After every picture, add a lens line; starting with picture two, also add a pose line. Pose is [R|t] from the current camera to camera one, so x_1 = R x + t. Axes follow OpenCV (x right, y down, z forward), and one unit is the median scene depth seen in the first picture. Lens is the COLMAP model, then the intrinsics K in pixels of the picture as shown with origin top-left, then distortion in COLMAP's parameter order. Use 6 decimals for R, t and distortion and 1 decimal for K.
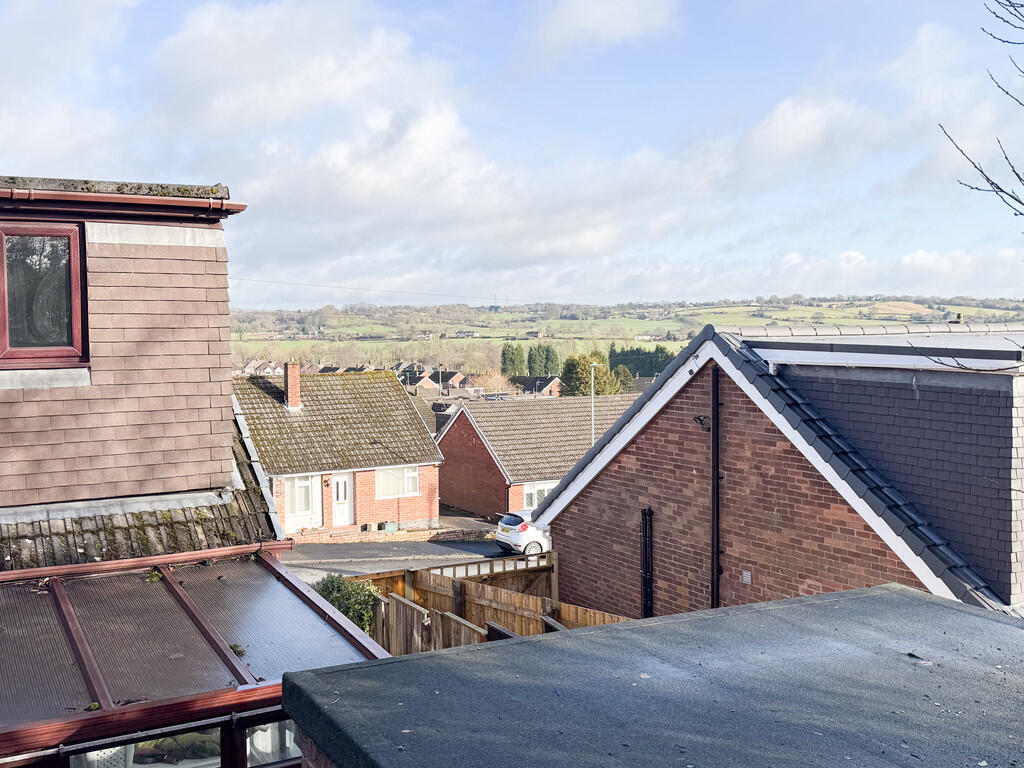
lens RADIAL K [[1063.3, 0, 512.0], [0, 1063.3, 384.0], [0, 0, 1]] dist [0.063782, -0.008288]
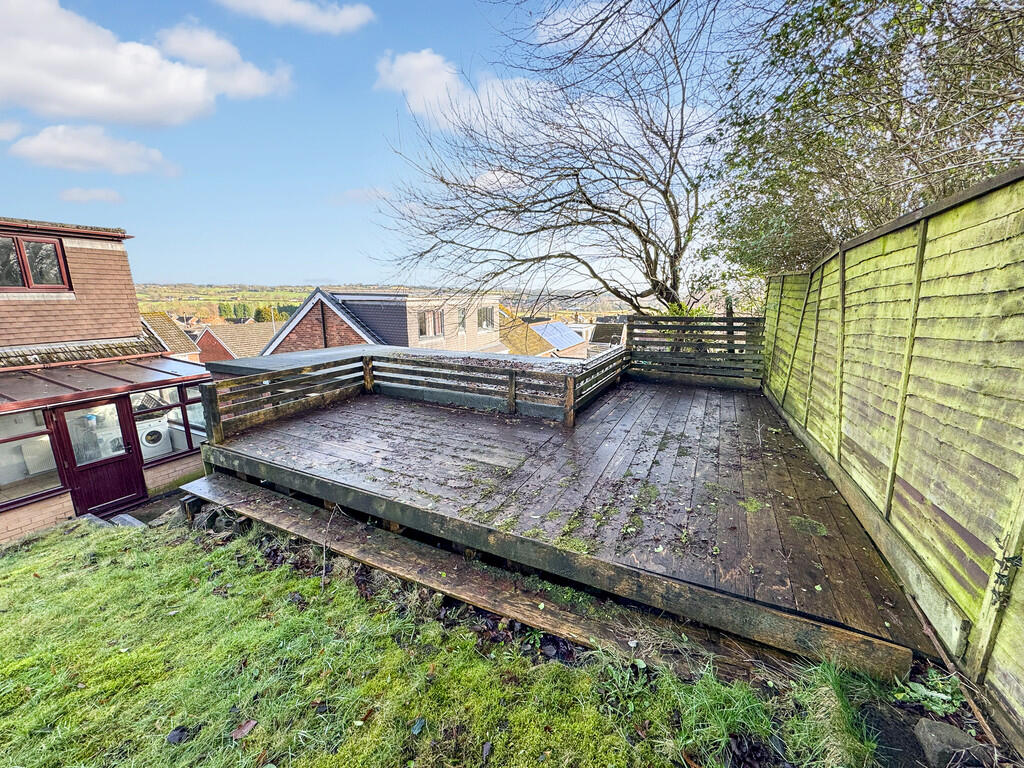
lens RADIAL K [[409.3, 0, 512.0], [0, 409.3, 384.0], [0, 0, 1]] dist [-0.000077, 0.000114]
pose [[0.822278, -0.111187, 0.558119, -0.042333], [0.022224, 0.986254, 0.163737, 0.039493], [-0.568652, -0.122233, 0.813445, -0.306334]]
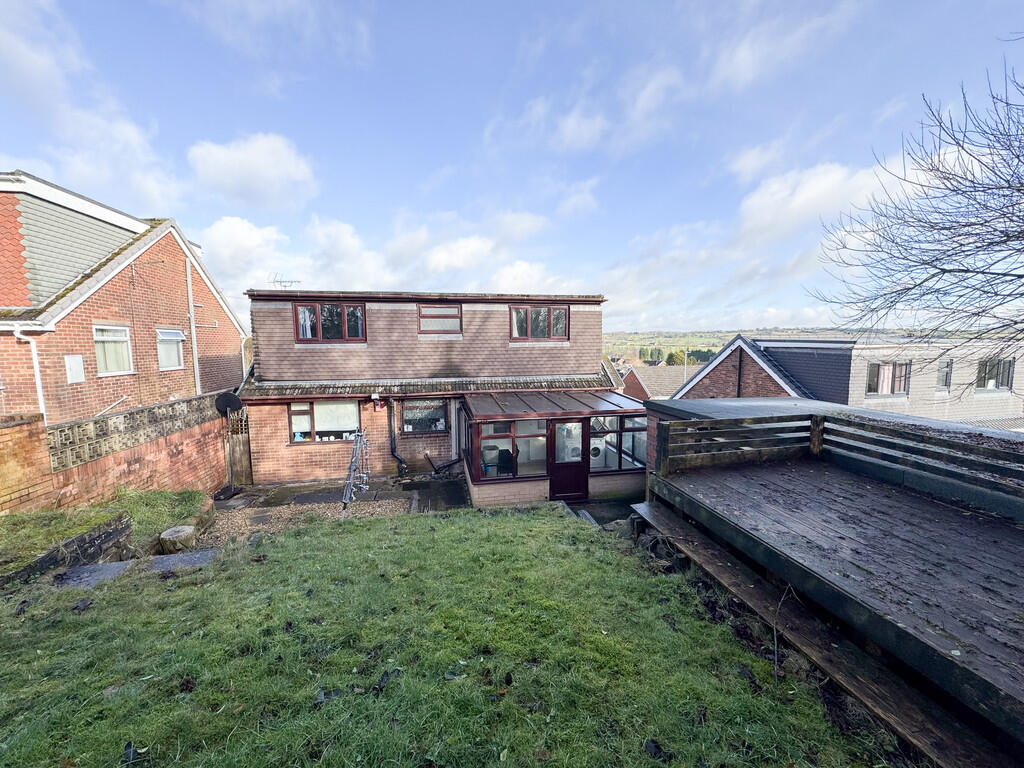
lens RADIAL K [[409.3, 0, 512.0], [0, 409.3, 384.0], [0, 0, 1]] dist [-0.000077, 0.000114]
pose [[0.952459, 0.036230, -0.302506, -0.071702], [-0.020401, 0.998260, 0.055323, 0.035534], [0.303984, -0.046522, 0.951541, -0.300077]]
